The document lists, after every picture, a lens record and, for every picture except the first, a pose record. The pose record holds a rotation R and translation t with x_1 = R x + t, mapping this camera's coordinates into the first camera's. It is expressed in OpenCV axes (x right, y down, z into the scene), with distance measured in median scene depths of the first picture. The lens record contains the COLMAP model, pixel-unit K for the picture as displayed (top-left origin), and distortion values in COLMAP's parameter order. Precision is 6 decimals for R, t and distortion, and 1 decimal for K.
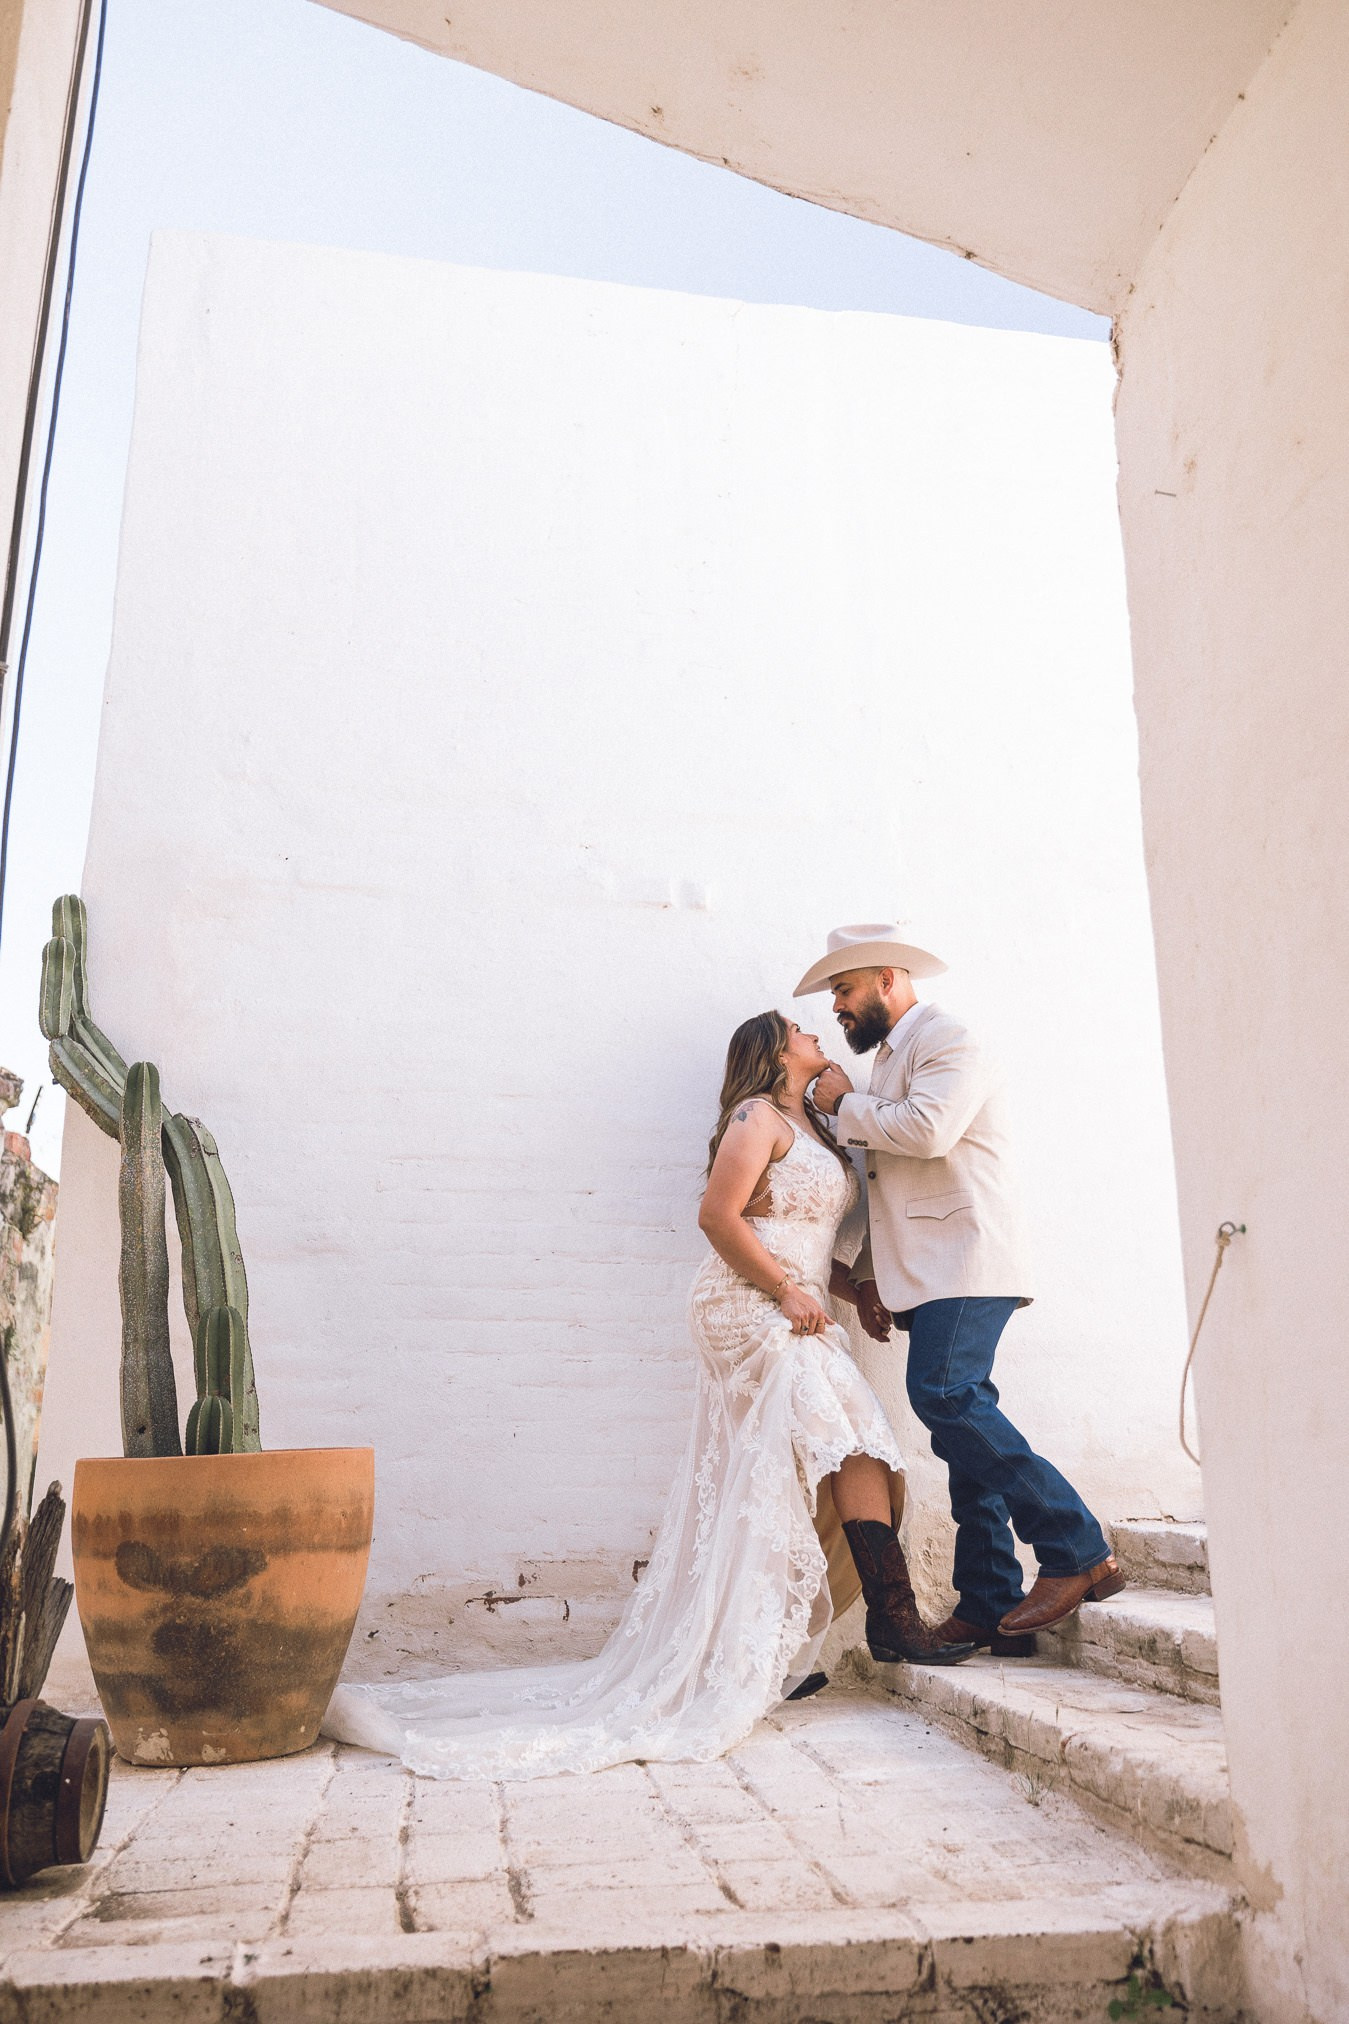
lens RADIAL K [[1611.2, 0, 674.6], [0, 1611.2, 1020.3], [0, 0, 1]] dist [0.009521, -0.016240]
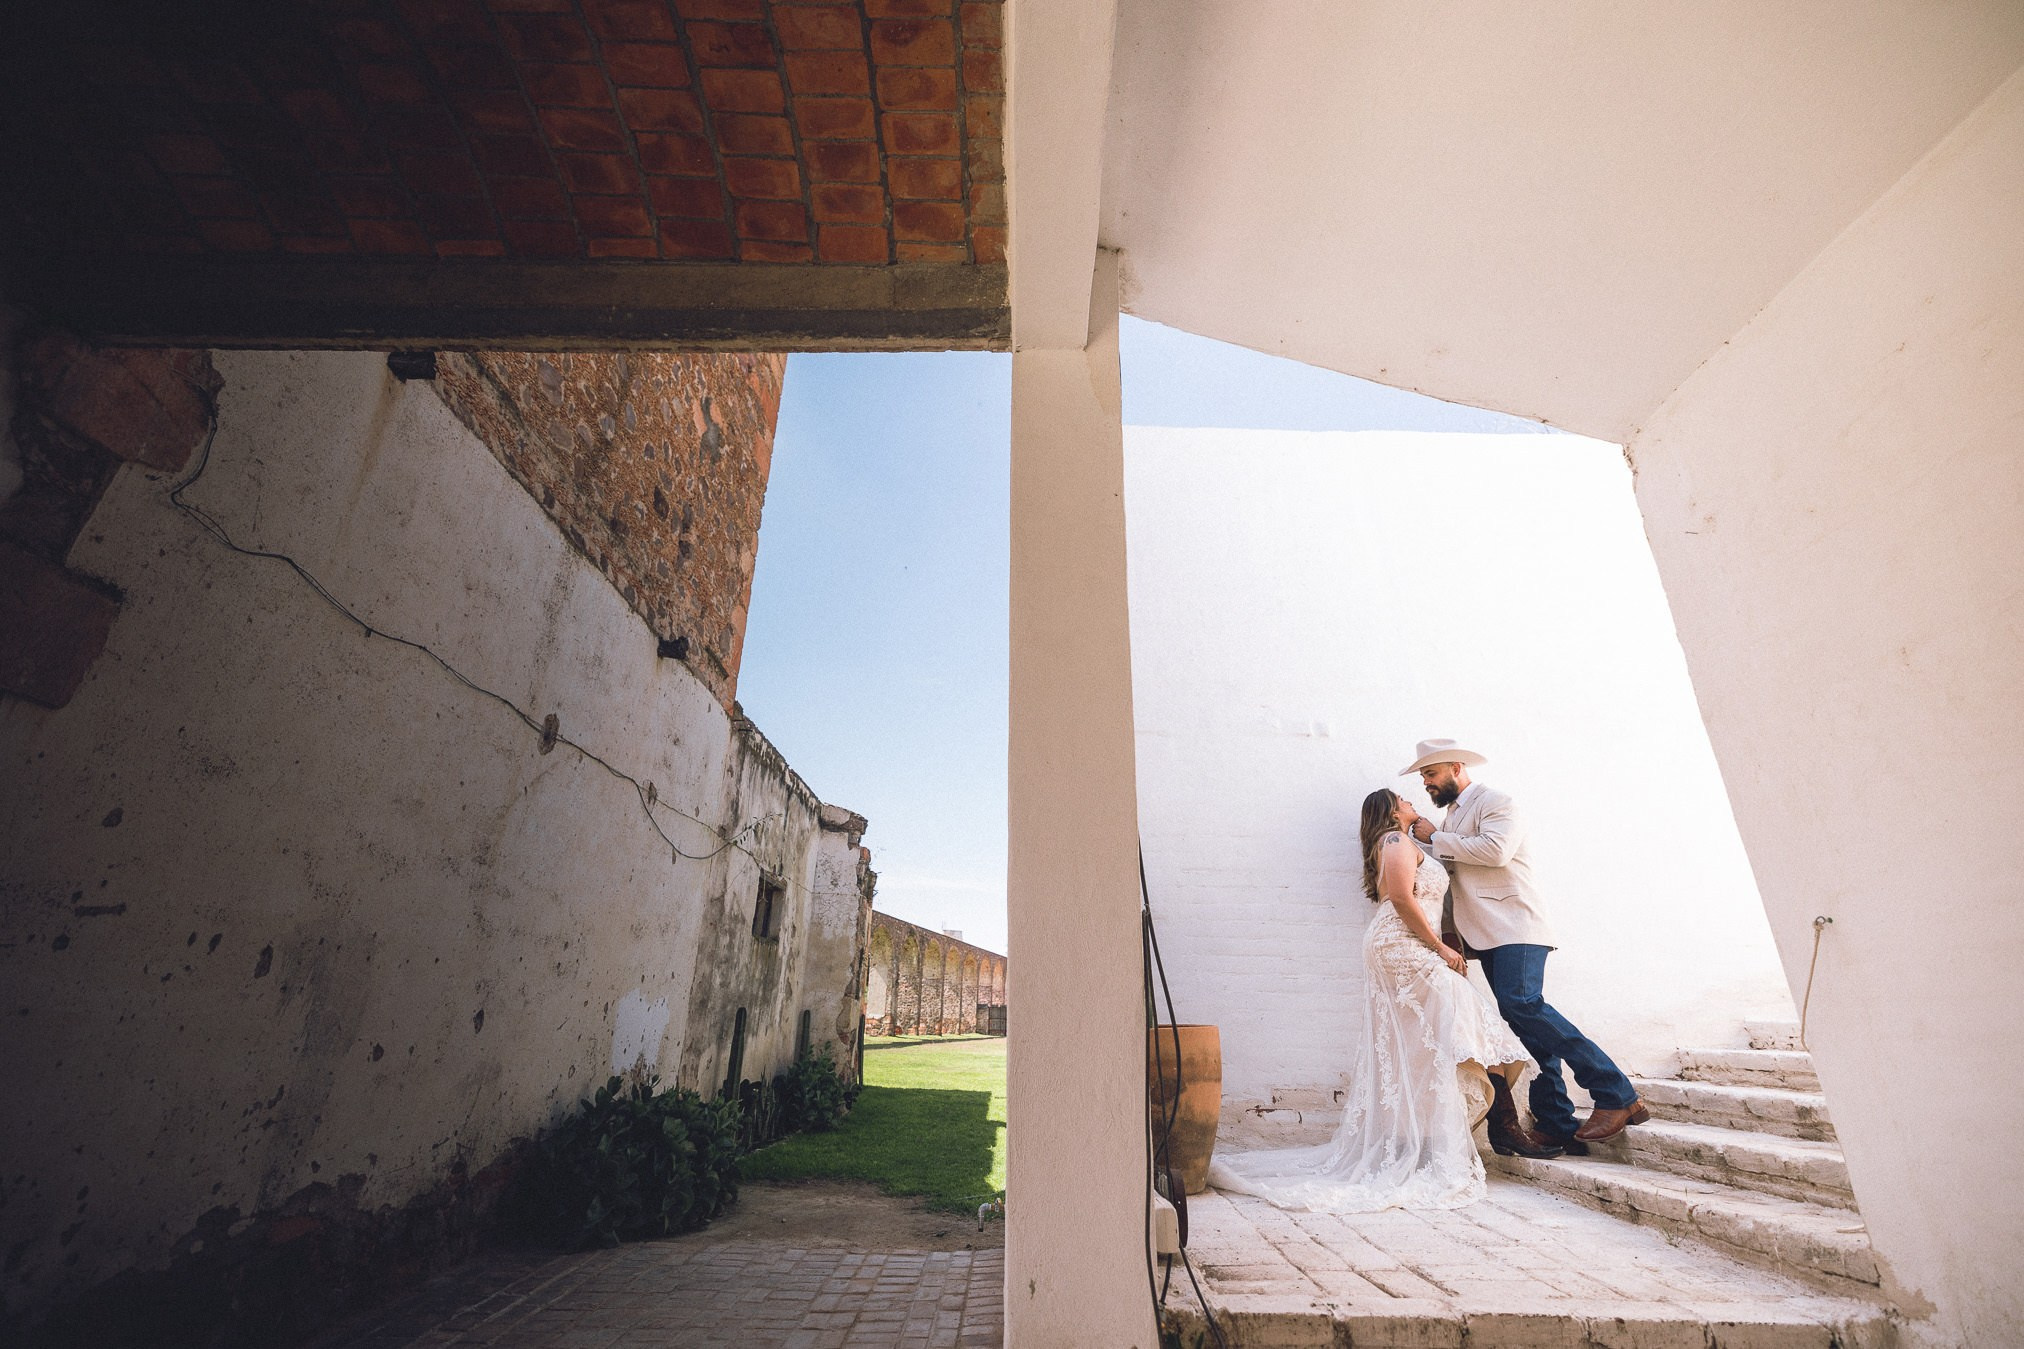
lens RADIAL K [[855.4, 0, 1012.2], [0, 855.4, 662.3], [0, 0, 1]] dist [-0.000986, -0.000860]
pose [[0.985170, -0.047374, -0.164911, -0.262797], [0.025119, 0.990594, -0.134511, -0.036631], [0.169732, 0.128374, 0.977093, -0.106171]]
